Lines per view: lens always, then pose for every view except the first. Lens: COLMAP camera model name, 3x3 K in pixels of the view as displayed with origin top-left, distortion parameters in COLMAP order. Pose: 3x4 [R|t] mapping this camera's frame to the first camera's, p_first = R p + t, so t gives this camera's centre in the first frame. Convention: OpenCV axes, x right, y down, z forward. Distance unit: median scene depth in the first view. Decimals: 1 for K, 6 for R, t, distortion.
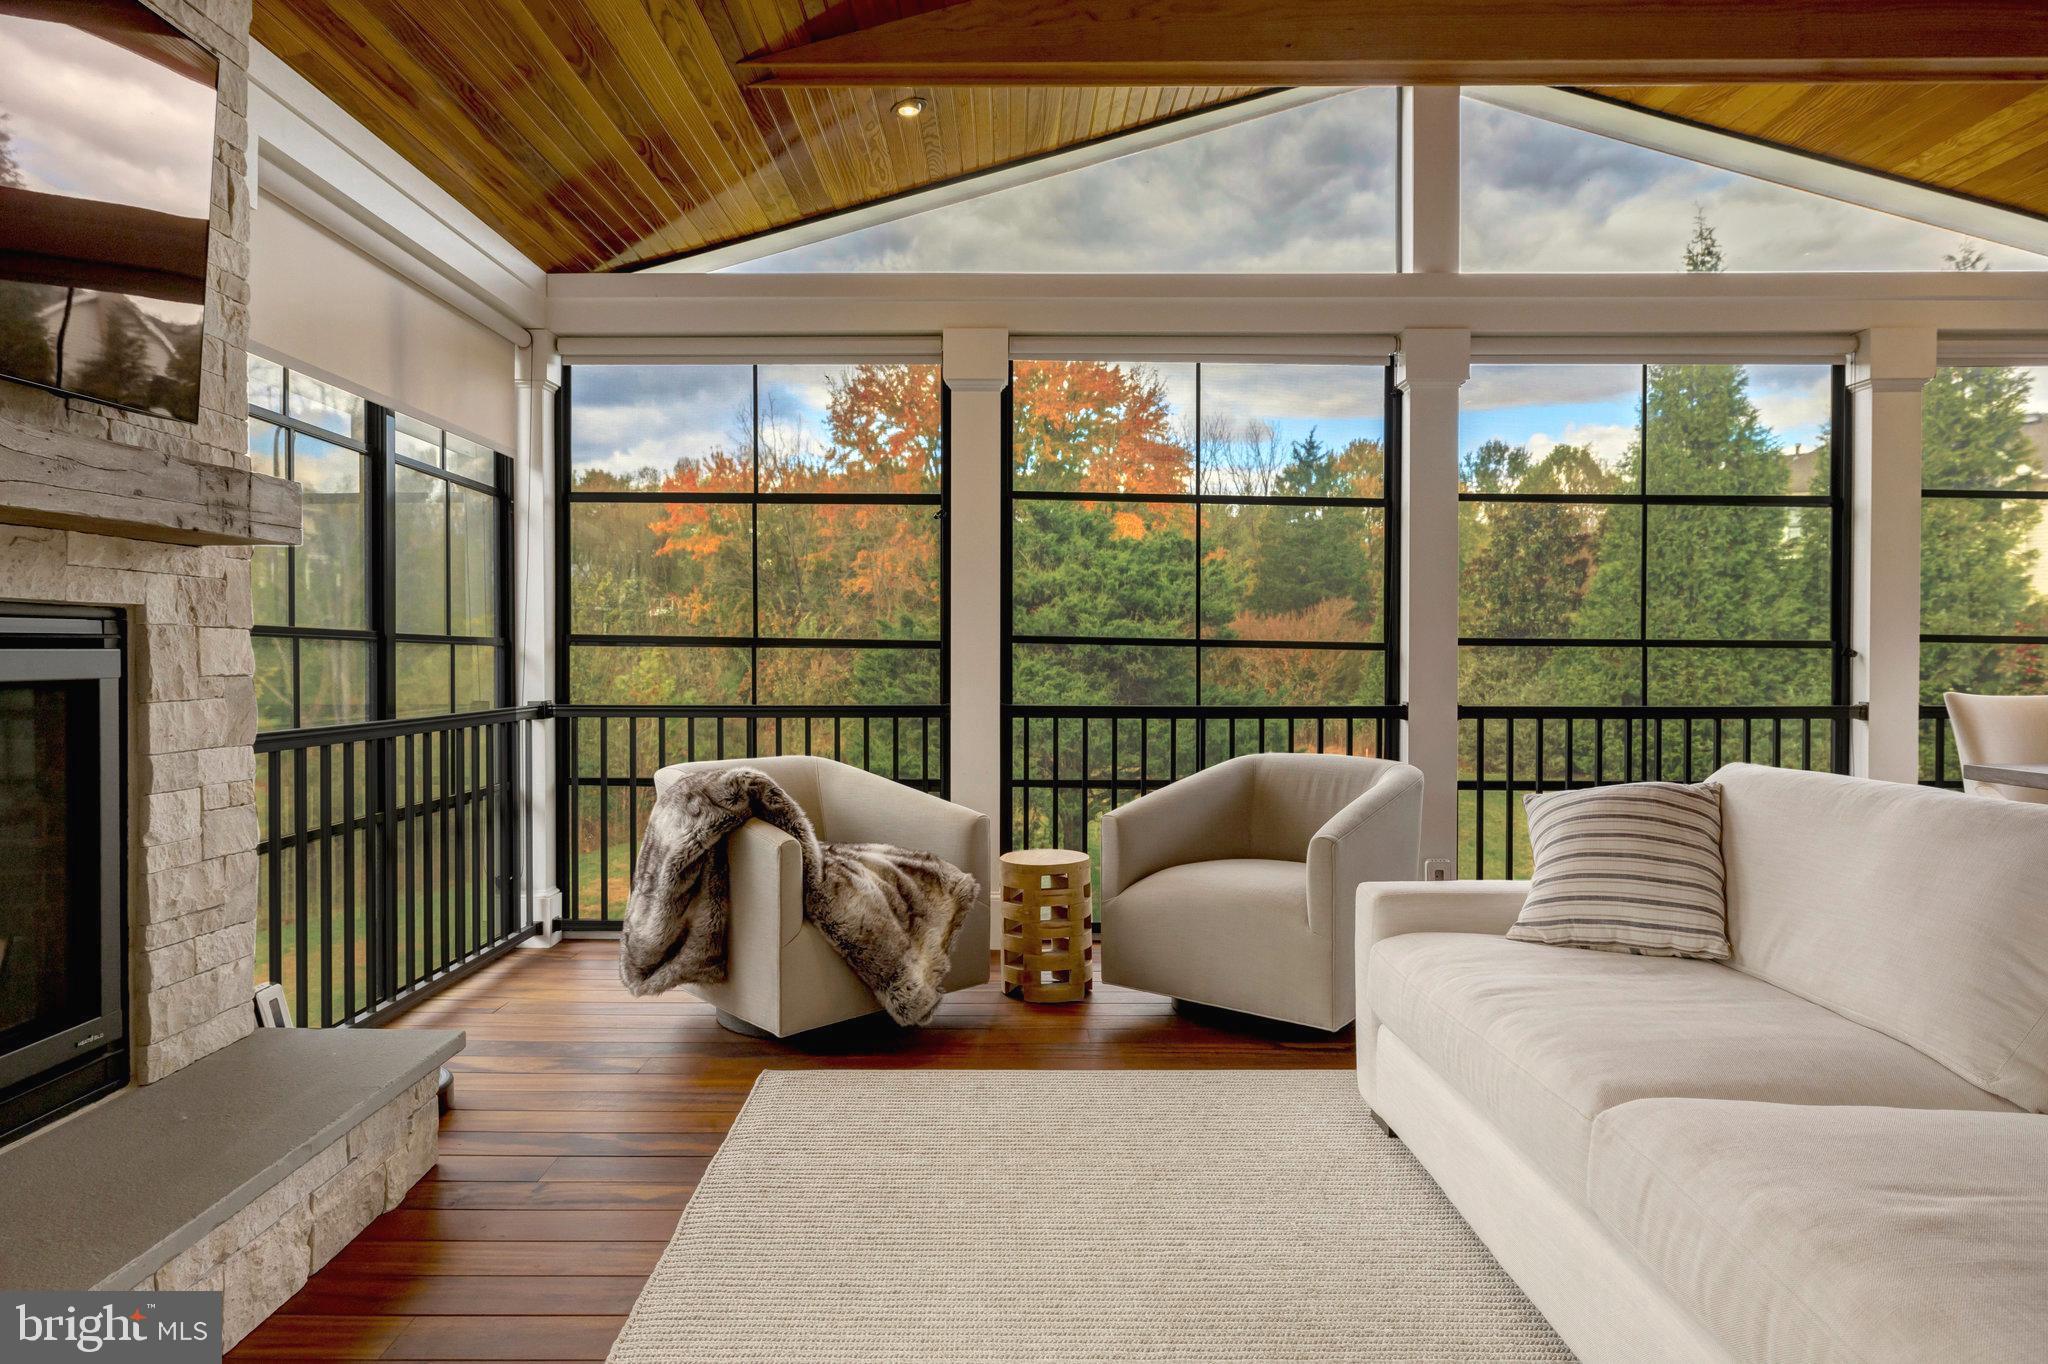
lens RADIAL K [[1240.9, 0, 1012.3], [0, 1240.9, 664.9], [0, 0, 1]] dist [0.003852, -0.001023]
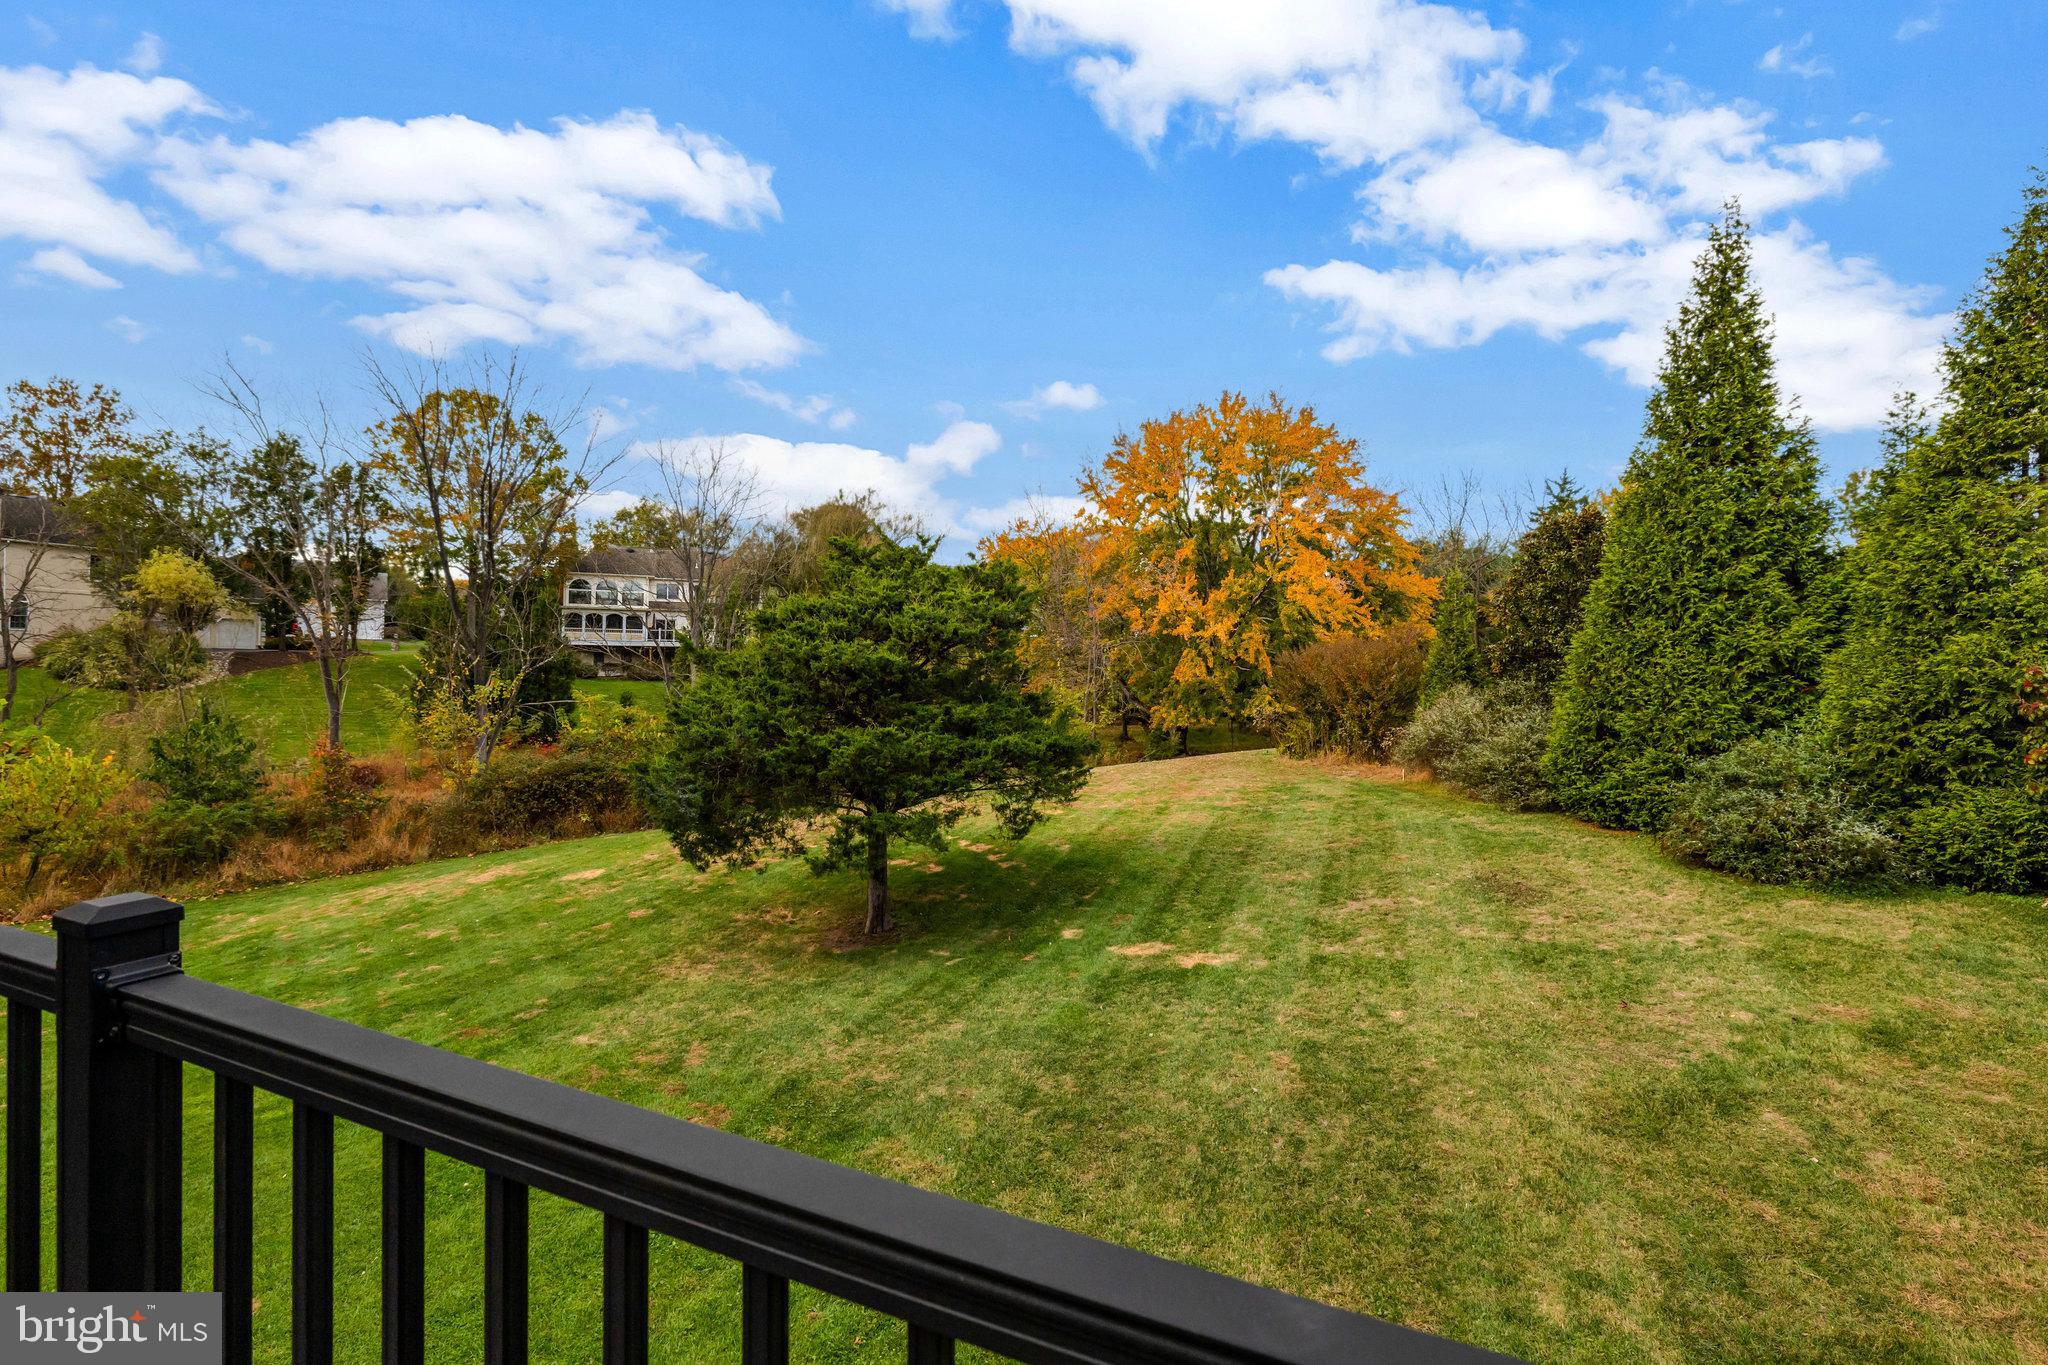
lens RADIAL K [[932.5, 0, 1020.5], [0, 932.5, 658.0], [0, 0, 1]] dist [-0.005144, 0.001281]
pose [[0.917474, 0.007181, -0.397730, 2.676523], [-0.015684, 0.999713, -0.018130, -0.045041], [0.397486, 0.022872, 0.917323, 1.516434]]
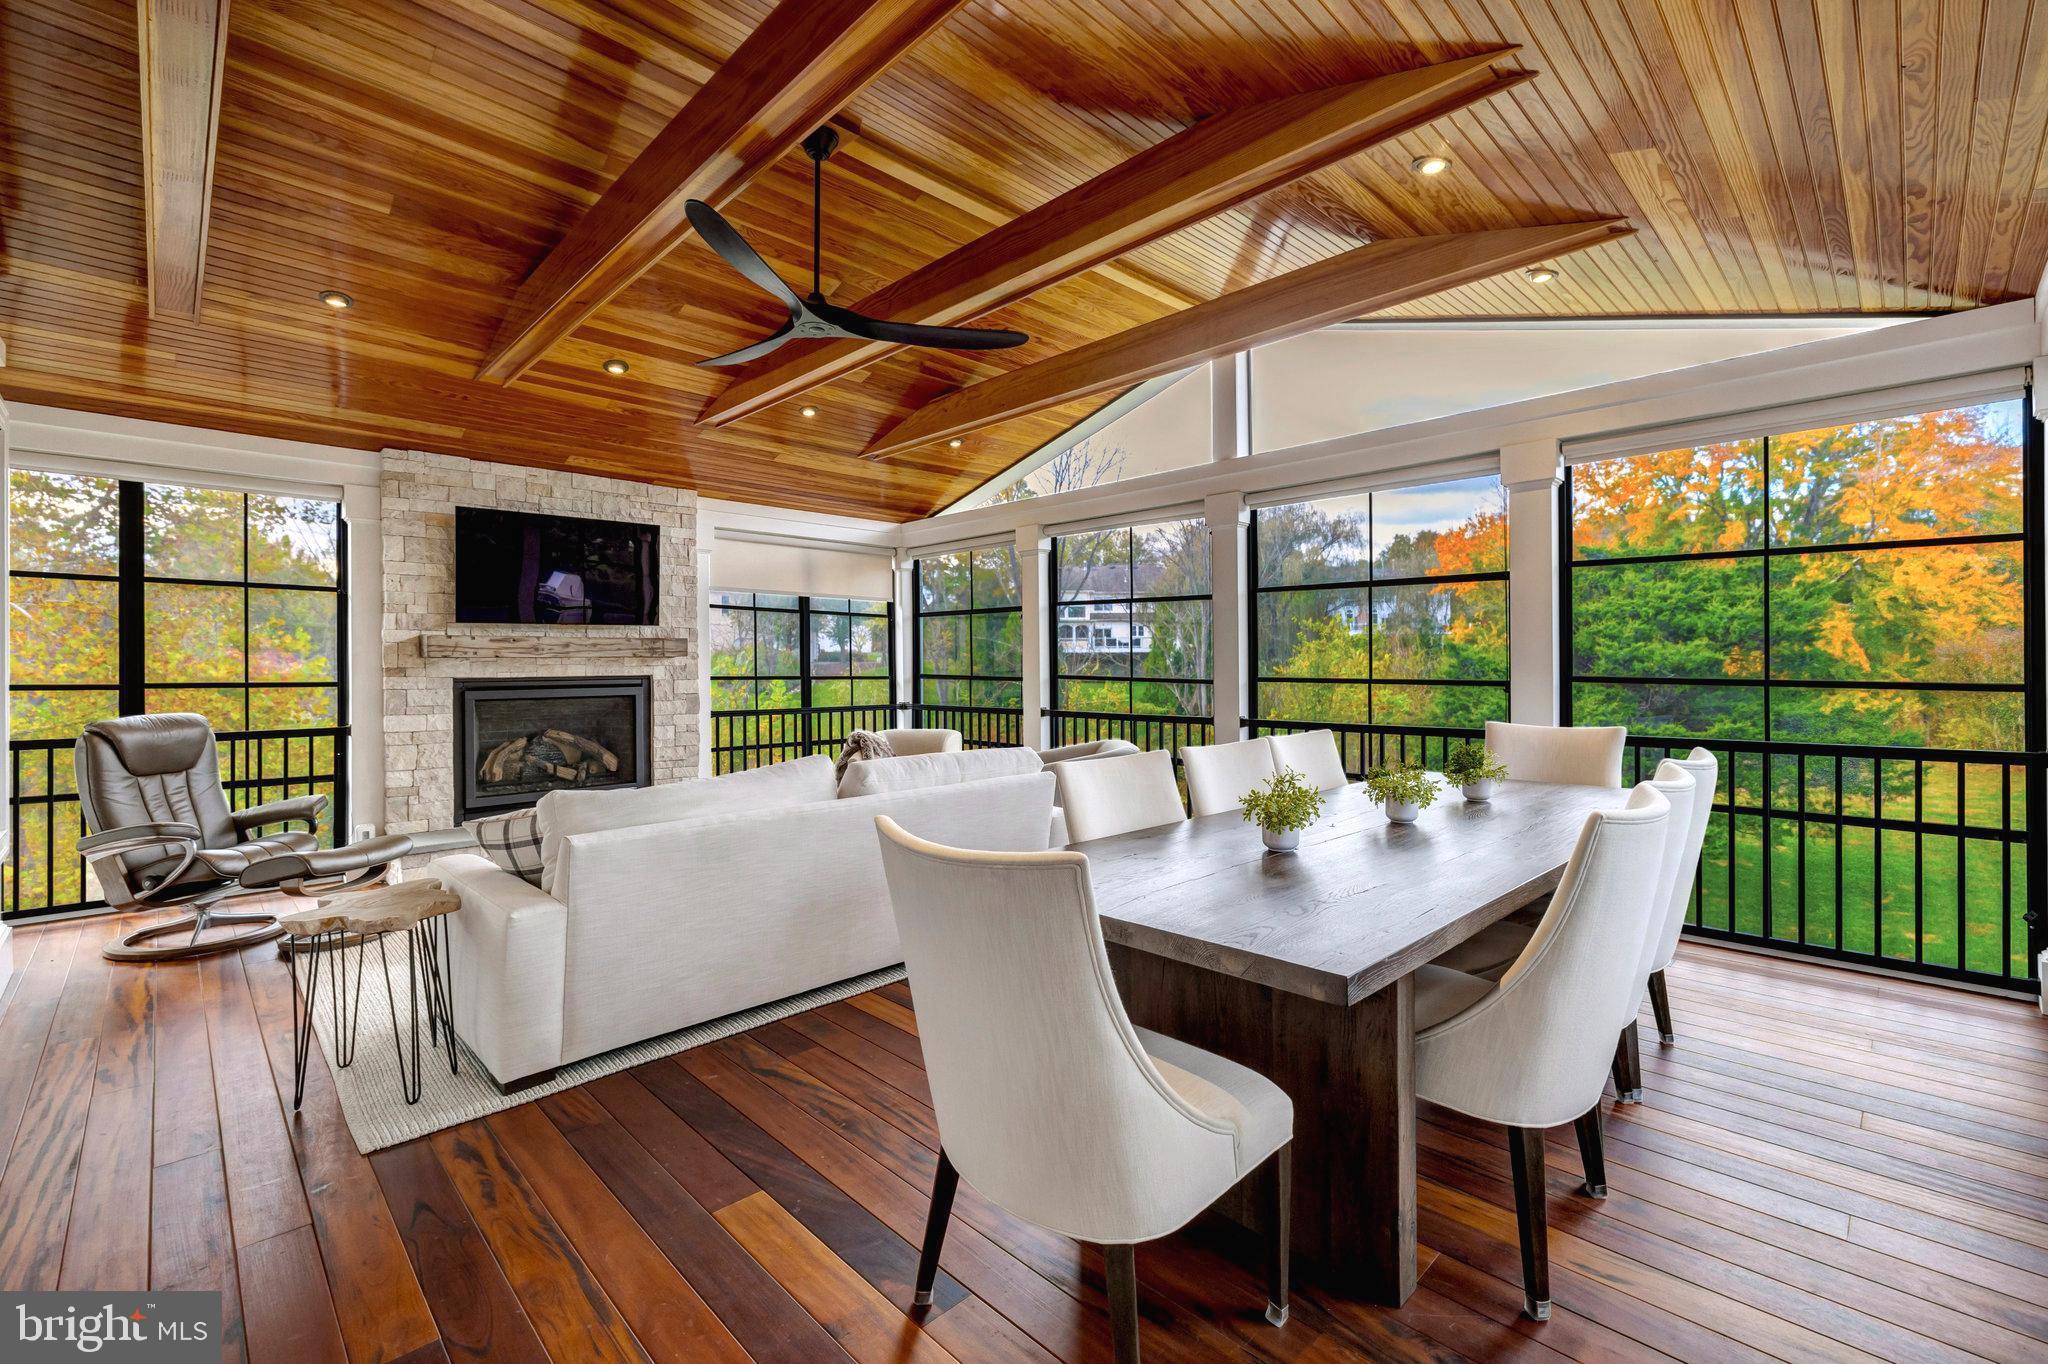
lens RADIAL K [[879.7, 0, 1020.6], [0, 879.7, 671.6], [0, 0, 1]] dist [0.002201, -0.000594]
pose [[0.706673, -0.000577, -0.707540, 1.233809], [-0.000444, 0.999999, -0.001258, -0.035290], [0.707540, 0.001203, 0.706673, -0.048851]]
